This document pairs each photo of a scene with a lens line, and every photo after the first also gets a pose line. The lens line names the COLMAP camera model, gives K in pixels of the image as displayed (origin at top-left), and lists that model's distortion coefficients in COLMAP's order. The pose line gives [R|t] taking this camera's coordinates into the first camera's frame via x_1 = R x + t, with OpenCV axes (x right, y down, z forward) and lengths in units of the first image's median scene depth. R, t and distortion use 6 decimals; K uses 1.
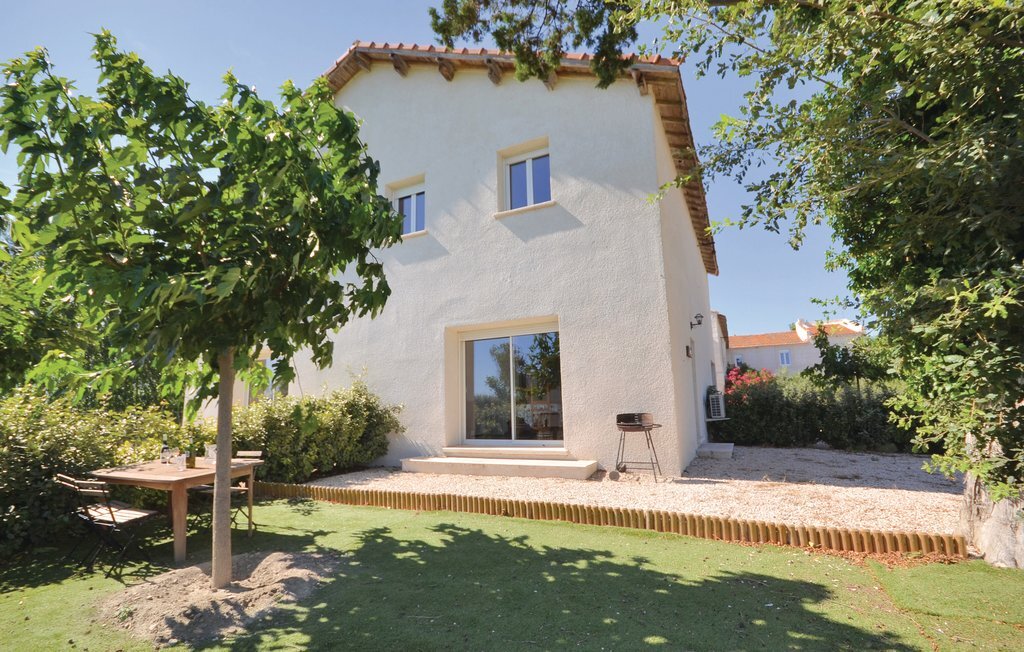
lens RADIAL K [[478.3, 0, 507.7], [0, 478.3, 327.3], [0, 0, 1]] dist [0.010219, -0.000097]
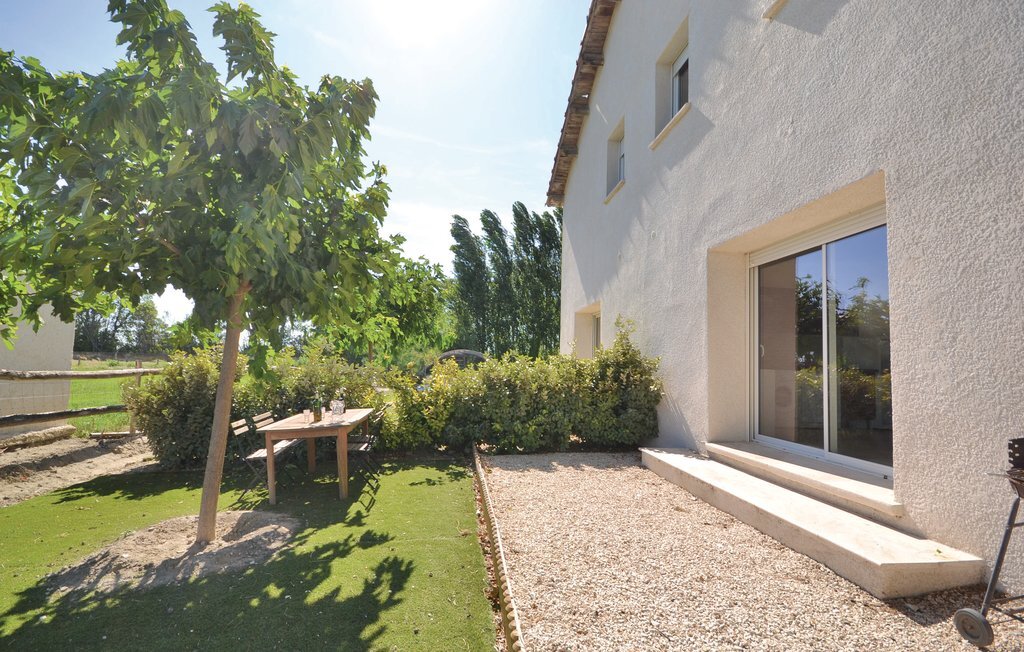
lens RADIAL K [[478.3, 0, 503.6], [0, 478.3, 332.9], [0, 0, 1]] dist [0.010219, -0.000097]
pose [[0.526218, -0.020211, -0.850109, 0.300625], [0.099029, 0.994372, 0.037658, 0.068436], [0.844564, -0.104002, 0.525258, 0.536038]]
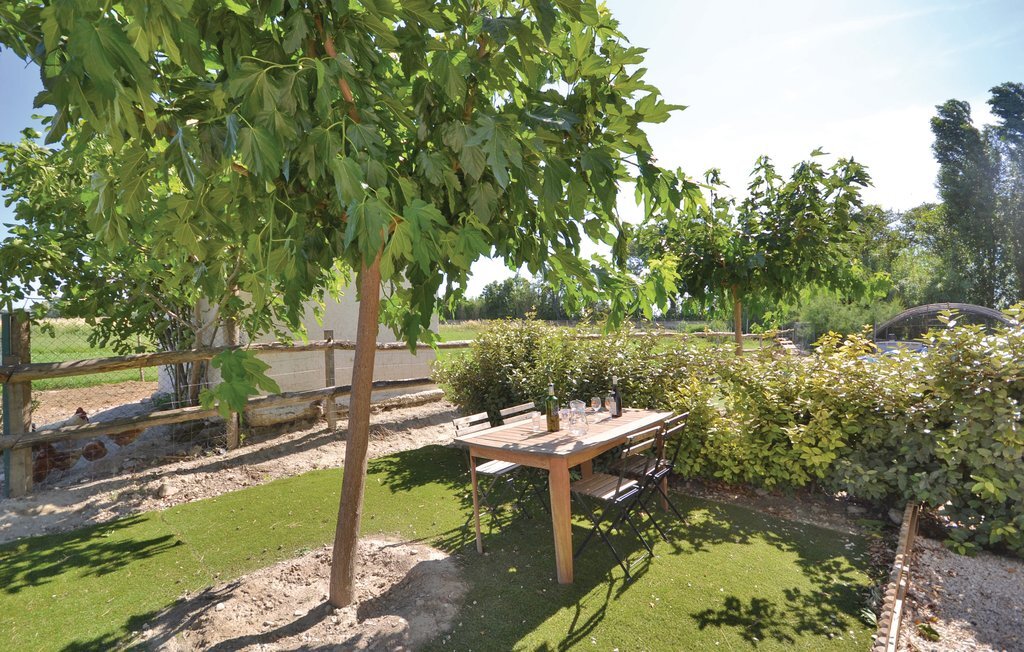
lens RADIAL K [[478.3, 0, 491.7], [0, 478.3, 341.5], [0, 0, 1]] dist [0.010219, -0.000097]
pose [[-0.294186, 0.061528, -0.953766, -0.012009], [0.155333, 0.987736, 0.015808, 0.098426], [0.943041, -0.143500, -0.300135, 0.749013]]
